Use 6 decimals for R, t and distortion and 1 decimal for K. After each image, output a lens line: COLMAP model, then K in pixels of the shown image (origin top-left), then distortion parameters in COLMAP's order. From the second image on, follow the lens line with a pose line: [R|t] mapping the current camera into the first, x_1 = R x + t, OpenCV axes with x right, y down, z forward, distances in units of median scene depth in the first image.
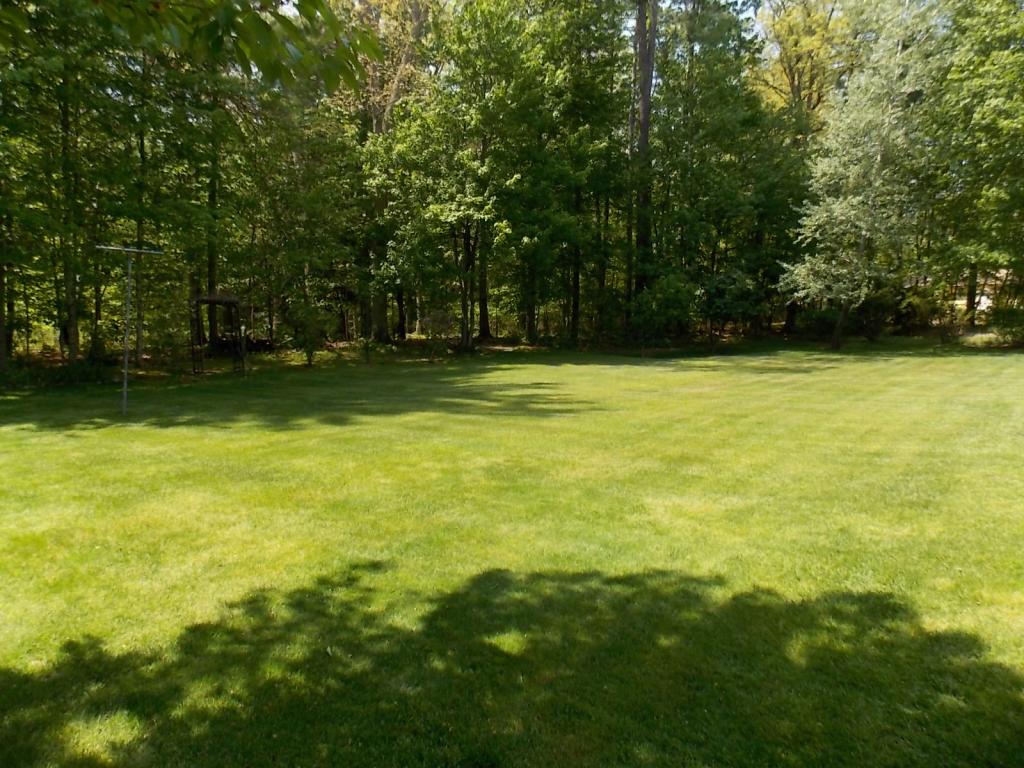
lens RADIAL K [[681.8, 0, 537.4], [0, 681.8, 394.5], [0, 0, 1]] dist [-0.002253, -0.002813]
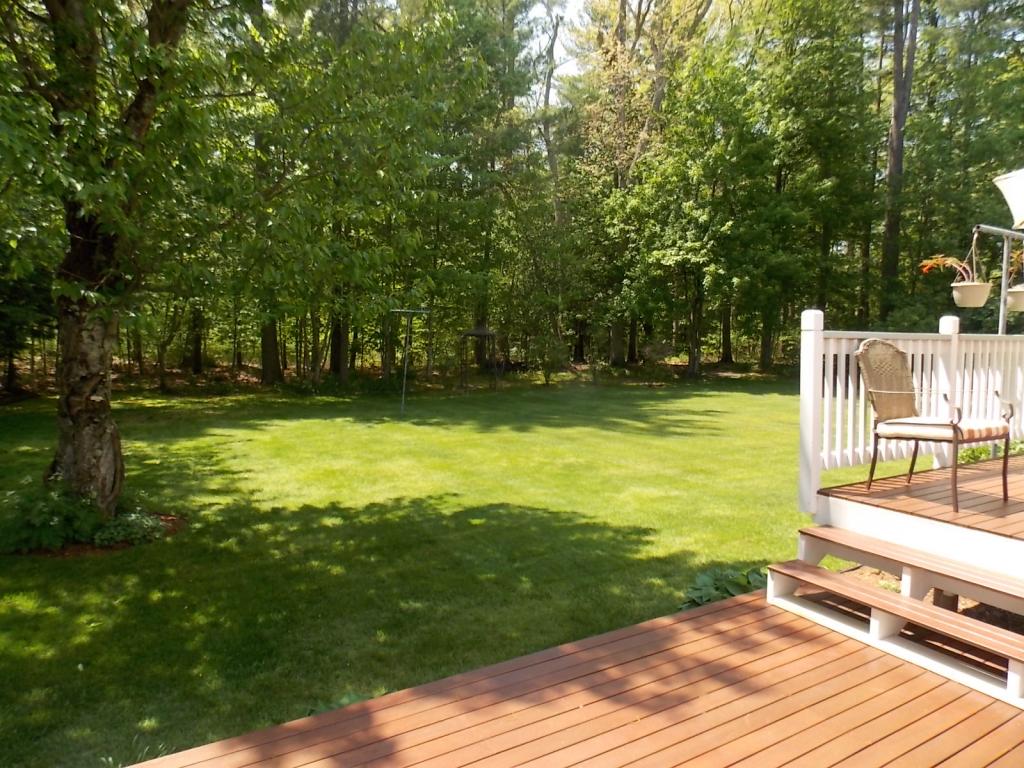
lens RADIAL K [[675.5, 0, 515.4], [0, 675.5, 377.0], [0, 0, 1]] dist [0.001835, -0.000020]
pose [[0.906643, 0.038641, -0.420126, 0.119931], [-0.059769, 0.997517, -0.037237, -0.007291], [0.417644, 0.058871, 0.906702, -0.127804]]
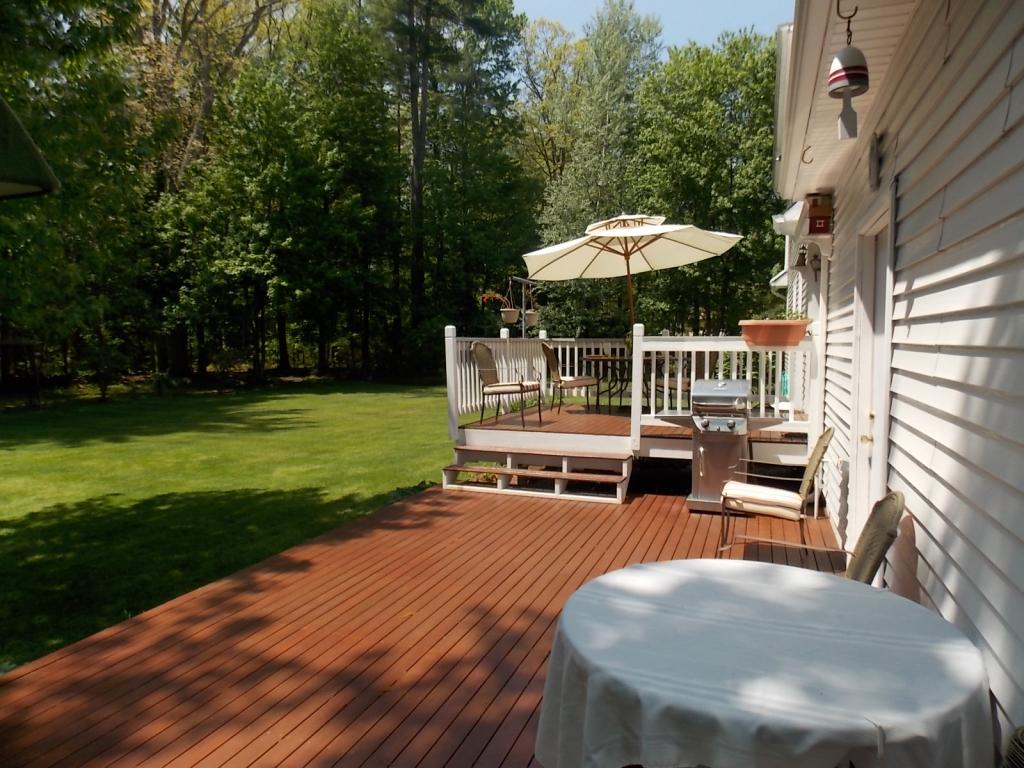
lens RADIAL K [[663.4, 0, 512.6], [0, 663.4, 388.8], [0, 0, 1]] dist [-0.005055, -0.002815]
pose [[0.974888, -0.018879, 0.221895, 0.083903], [0.028293, 0.998826, -0.039321, 0.003543], [-0.220893, 0.044611, 0.974277, -0.219246]]
